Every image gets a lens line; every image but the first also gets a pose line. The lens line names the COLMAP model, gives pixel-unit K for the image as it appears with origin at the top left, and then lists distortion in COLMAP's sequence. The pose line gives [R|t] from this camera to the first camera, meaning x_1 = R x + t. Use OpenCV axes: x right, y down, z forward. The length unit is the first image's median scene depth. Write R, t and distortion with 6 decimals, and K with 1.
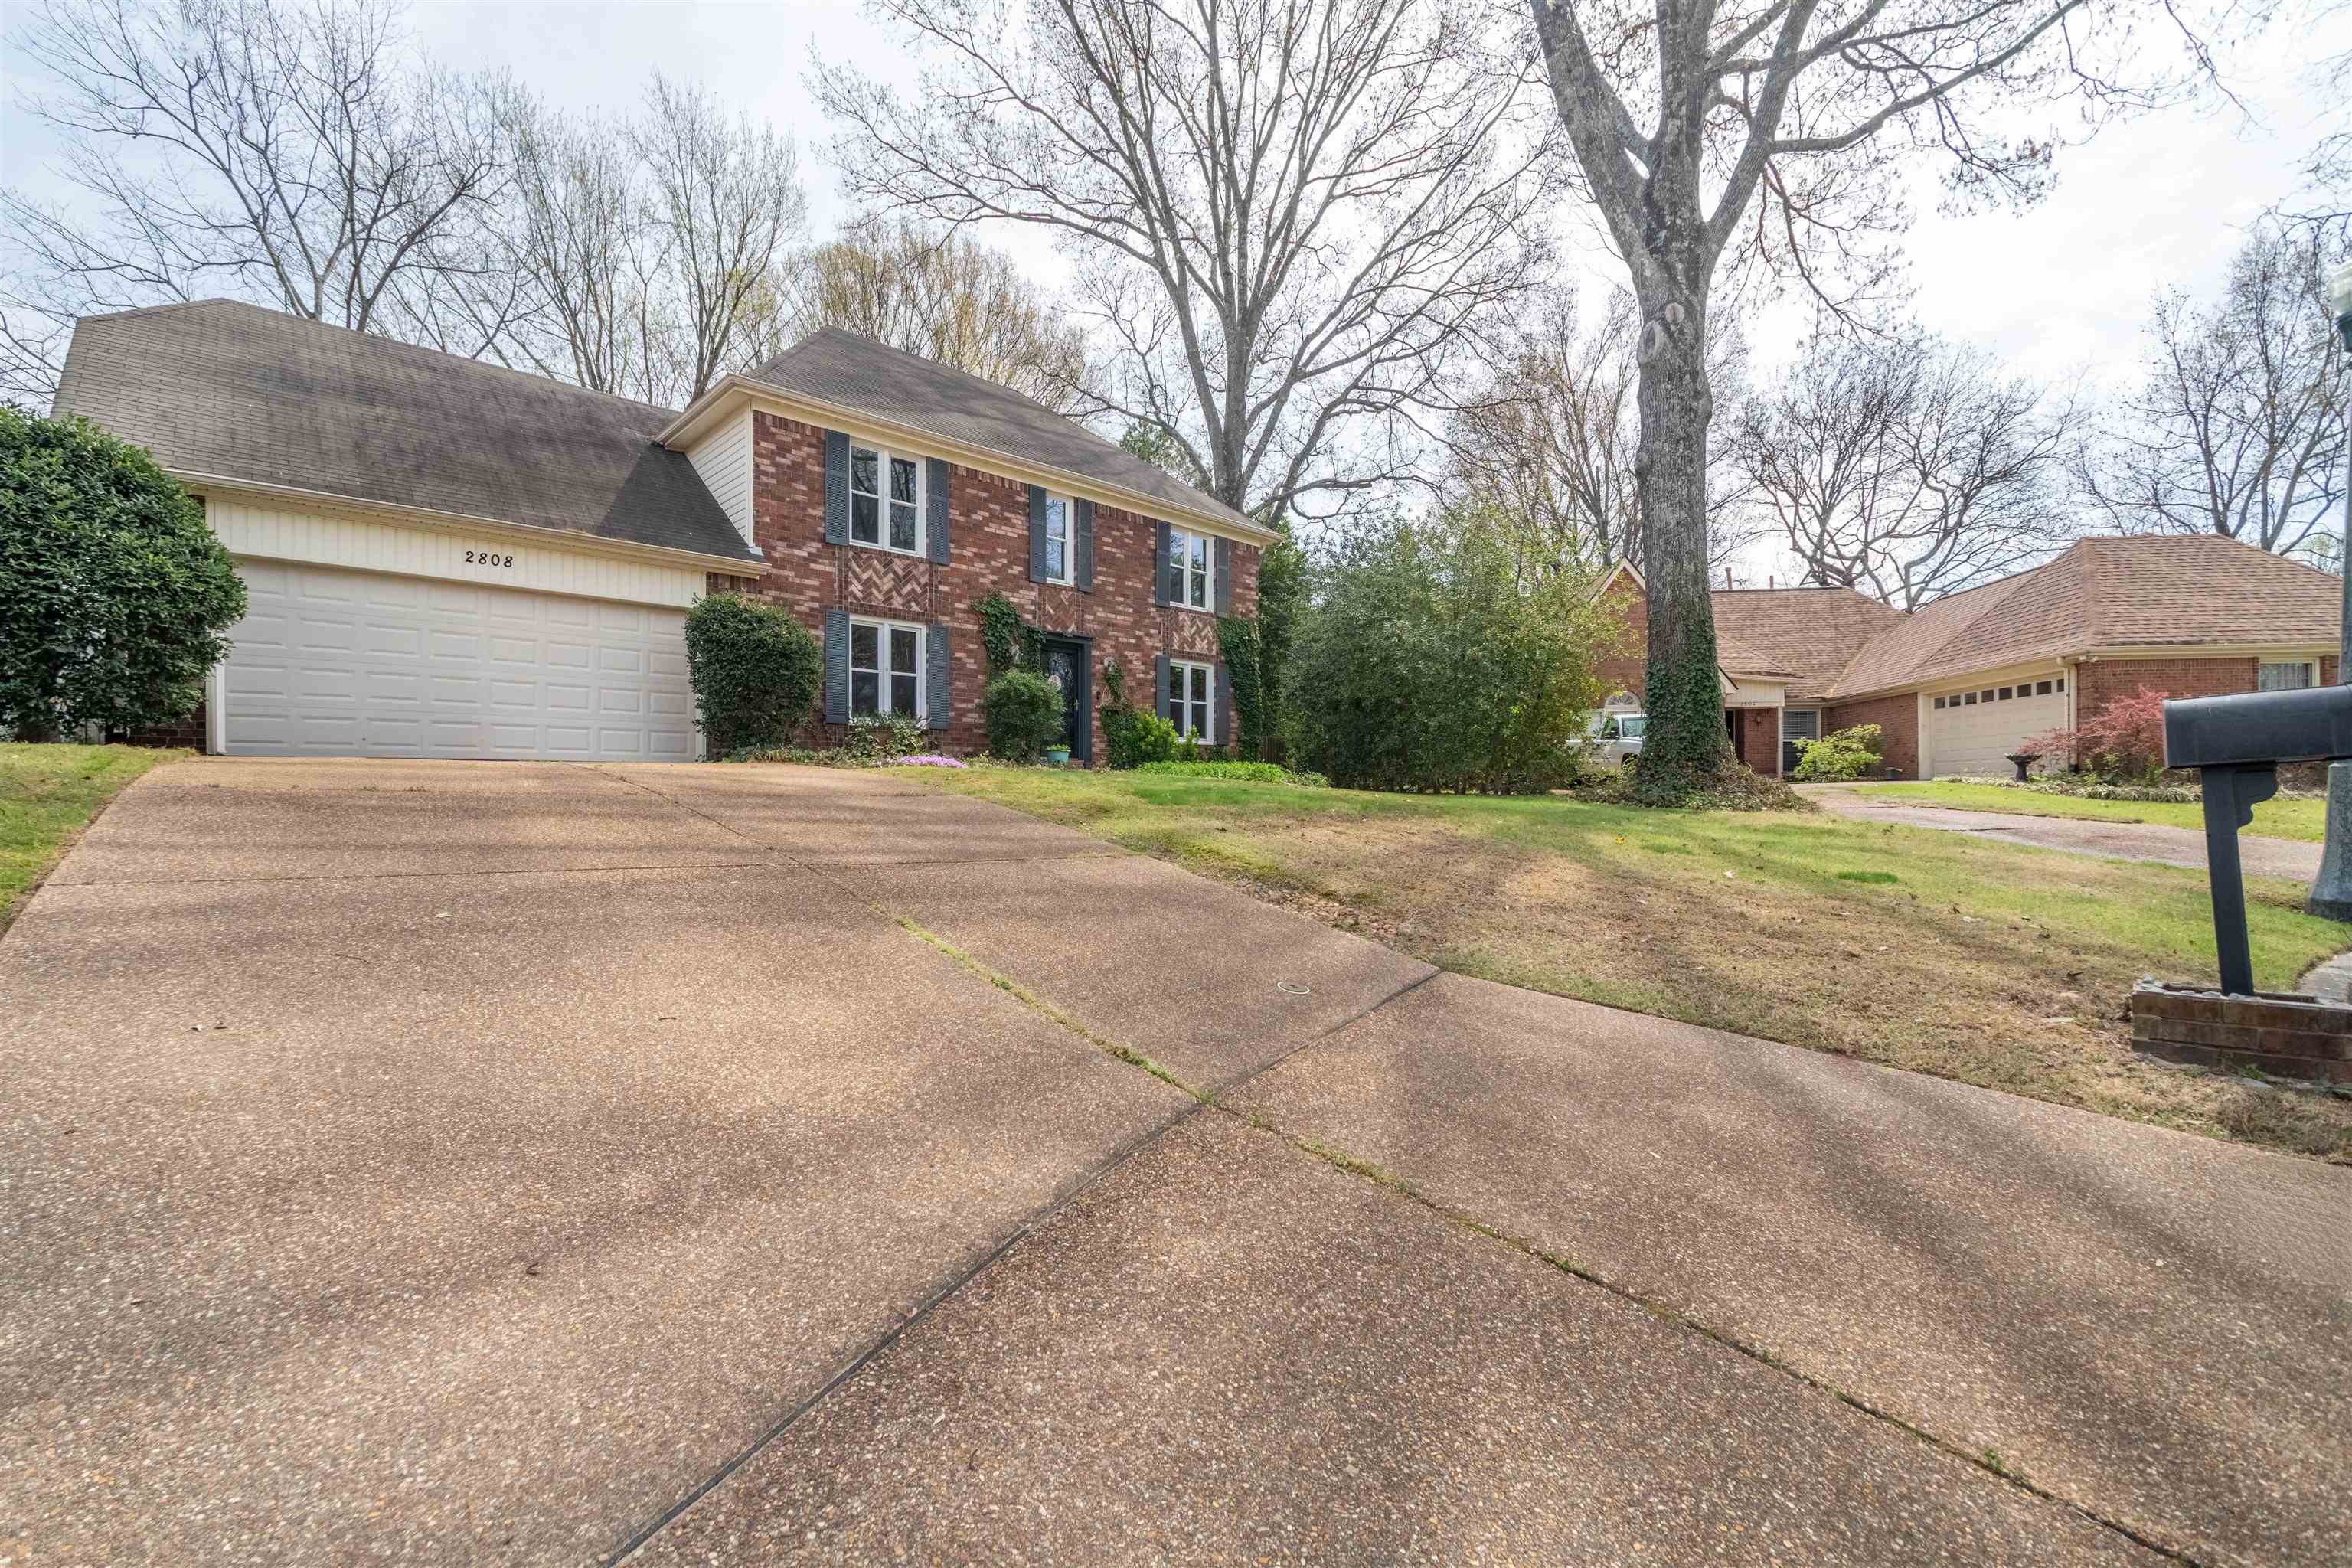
lens RADIAL K [[990.9, 0, 1140.0], [0, 990.9, 801.0], [0, 0, 1]] dist [0.006076, -0.013459]
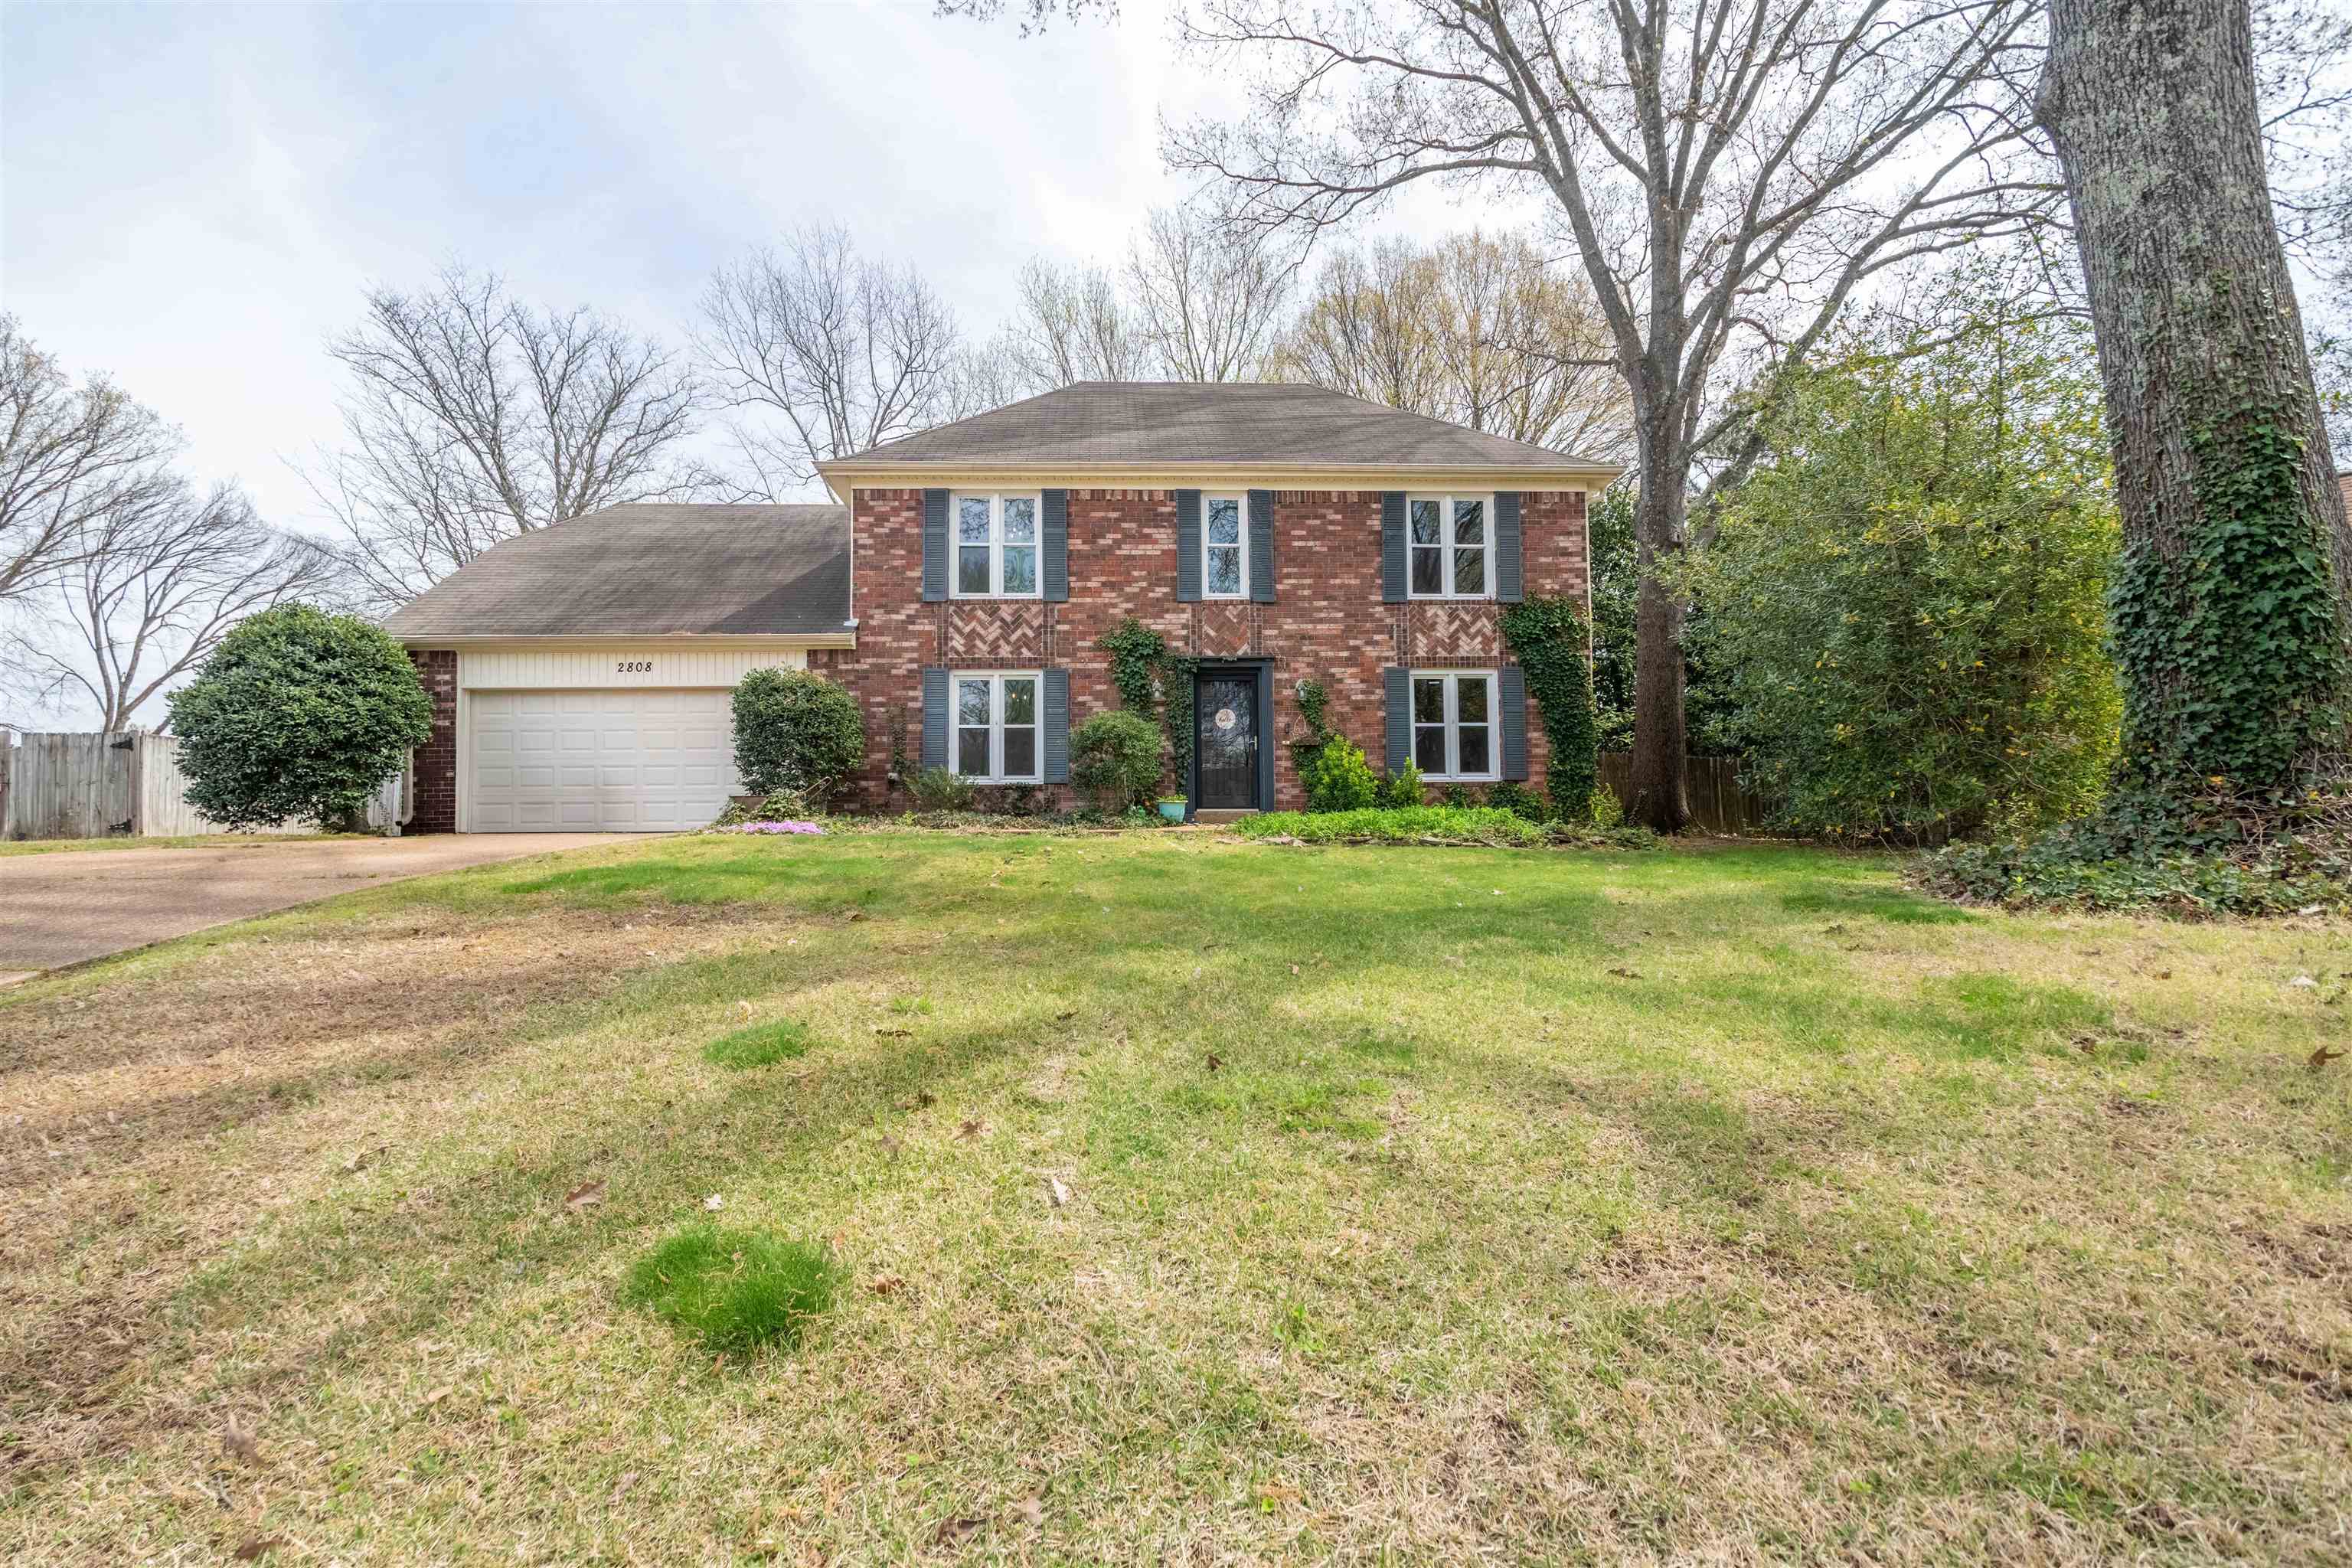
lens RADIAL K [[935.4, 0, 1175.7], [0, 935.4, 835.5], [0, 0, 1]] dist [-0.003330, -0.000064]
pose [[0.742685, -0.020184, -0.669337, 0.428608], [0.004878, 0.999682, -0.024732, -0.002266], [0.669624, 0.015103, 0.742547, 0.416031]]
